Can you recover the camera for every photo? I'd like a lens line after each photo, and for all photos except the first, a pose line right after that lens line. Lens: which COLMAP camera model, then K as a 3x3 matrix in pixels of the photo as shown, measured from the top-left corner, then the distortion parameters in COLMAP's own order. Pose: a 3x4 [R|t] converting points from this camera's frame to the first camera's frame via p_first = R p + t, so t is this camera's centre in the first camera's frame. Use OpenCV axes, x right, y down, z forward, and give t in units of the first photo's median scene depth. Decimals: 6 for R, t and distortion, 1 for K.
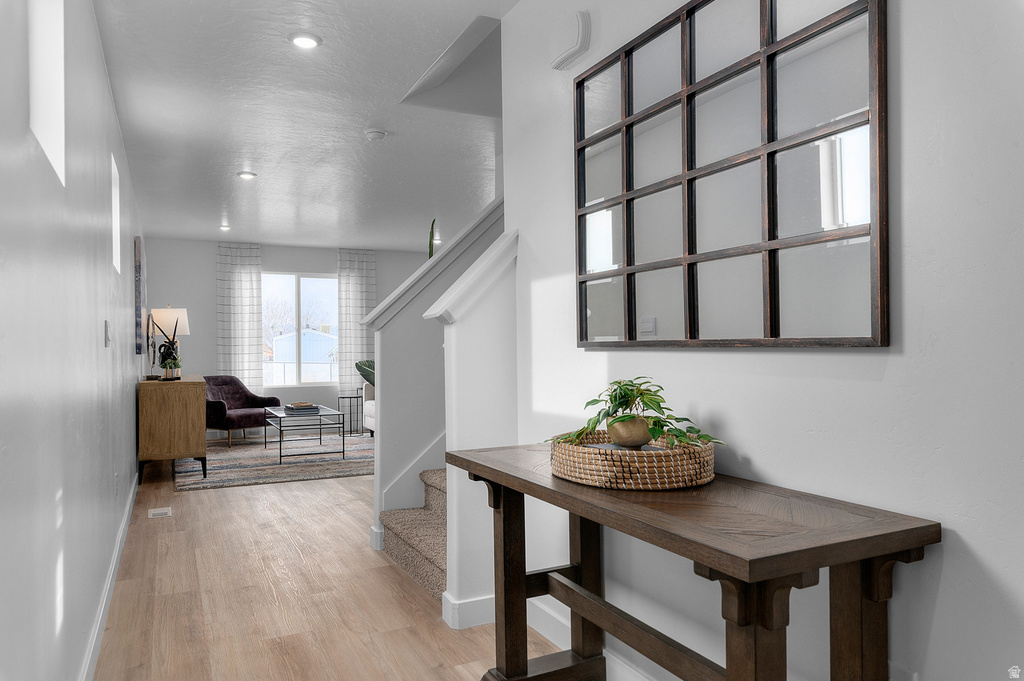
lens RADIAL K [[647.3, 0, 516.8], [0, 647.3, 350.3], [0, 0, 1]] dist [0.010606, 0.001167]
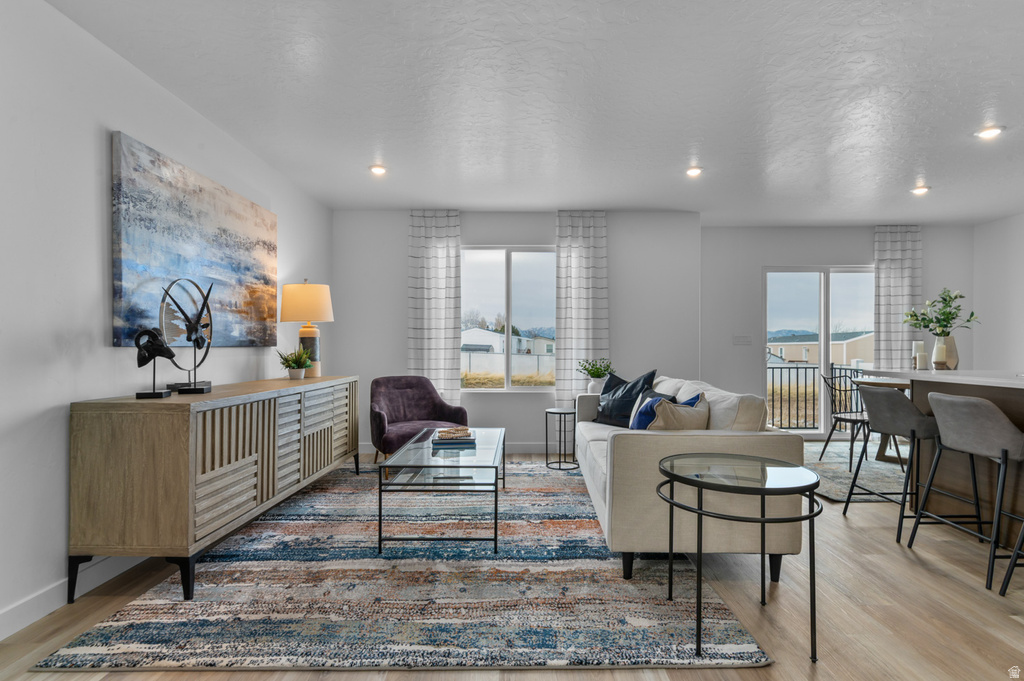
lens RADIAL K [[500.6, 0, 529.7], [0, 500.6, 350.9], [0, 0, 1]] dist [0.001818, 0.000695]
pose [[0.900996, 0.013213, -0.433627, -0.053588], [-0.010604, 0.999908, 0.008436, 0.001440], [0.433699, -0.003002, 0.901053, 0.499336]]
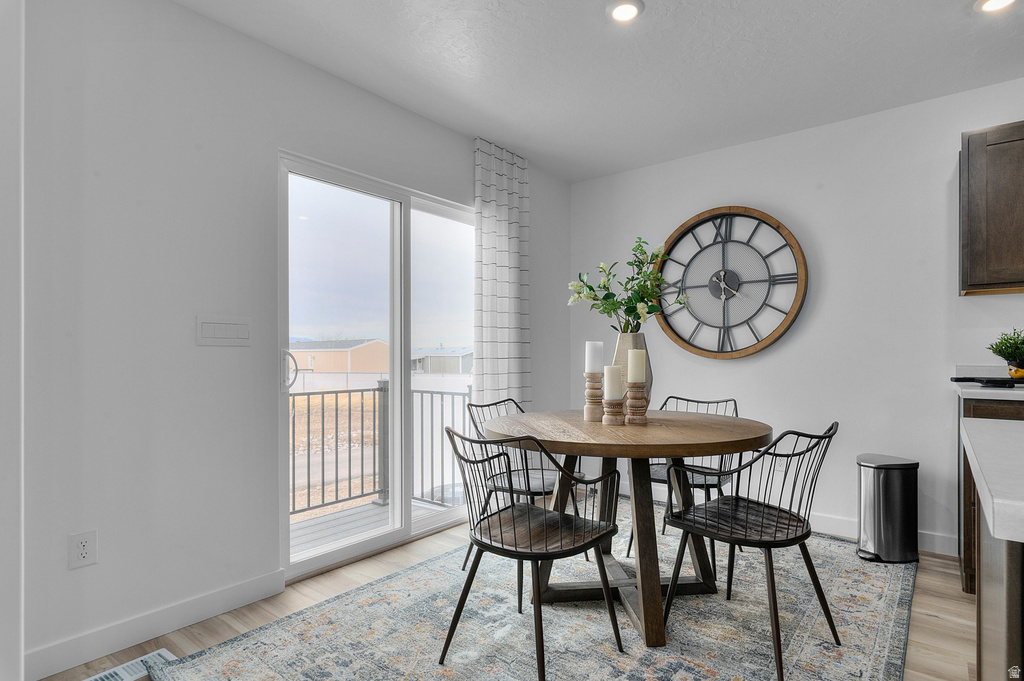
lens RADIAL K [[530.5, 0, 522.0], [0, 530.5, 353.9], [0, 0, 1]] dist [0.004848, 0.000310]
pose [[0.908142, 0.009878, 0.418545, -0.065785], [-0.007358, 0.999944, -0.007635, -0.000256], [-0.418597, 0.003854, 0.908164, 0.980344]]
